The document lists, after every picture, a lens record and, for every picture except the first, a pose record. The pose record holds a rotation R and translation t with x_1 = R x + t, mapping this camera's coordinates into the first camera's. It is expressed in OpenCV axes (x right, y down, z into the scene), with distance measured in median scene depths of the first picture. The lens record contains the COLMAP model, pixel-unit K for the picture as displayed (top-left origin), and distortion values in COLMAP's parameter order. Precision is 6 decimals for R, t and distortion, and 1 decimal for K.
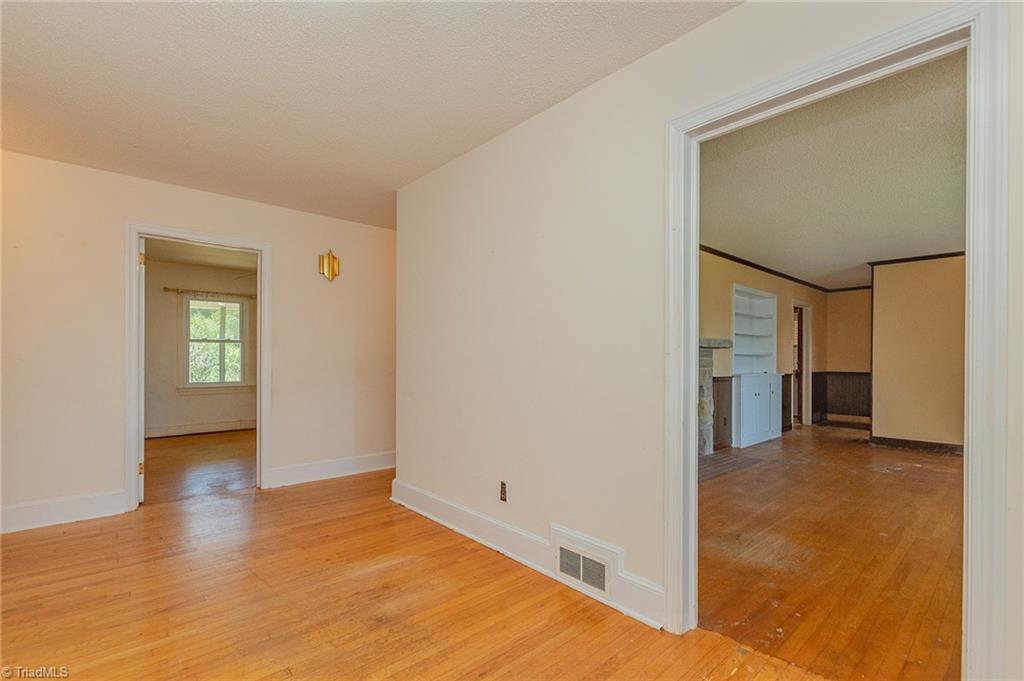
lens RADIAL K [[463.9, 0, 511.8], [0, 463.9, 351.2], [0, 0, 1]] dist [0.003313, -0.002460]
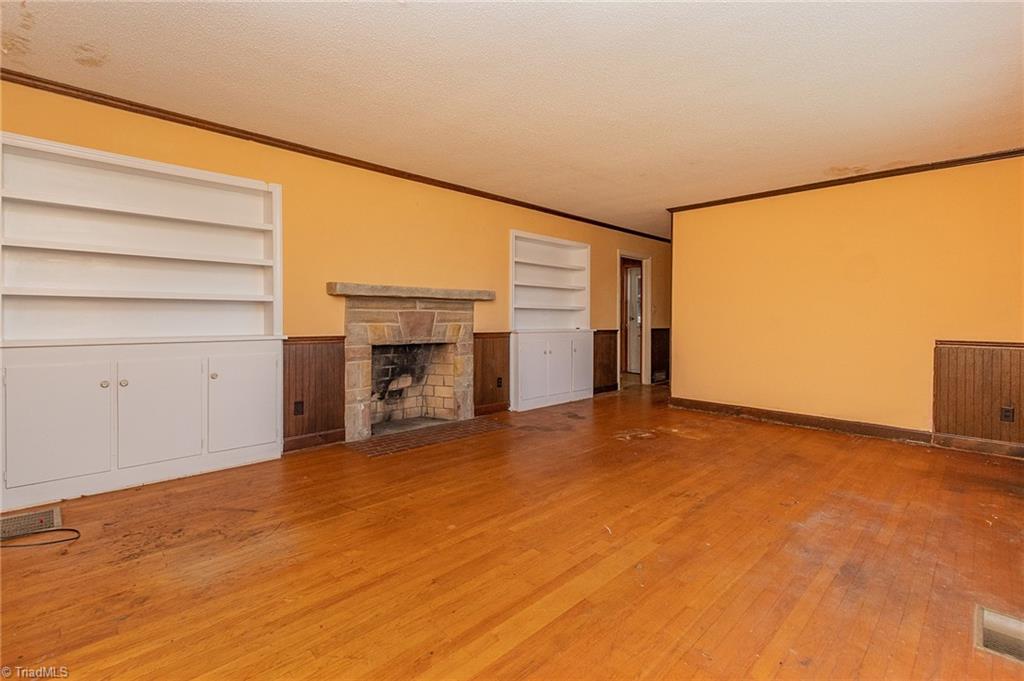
lens RADIAL K [[463.9, 0, 511.7], [0, 463.9, 310.5], [0, 0, 1]] dist [0.003313, -0.002460]
pose [[0.998816, 0.000463, 0.048647, 0.432451], [-0.000569, 0.999997, 0.002164, 0.009772], [-0.048646, -0.002189, 0.998814, 0.099044]]
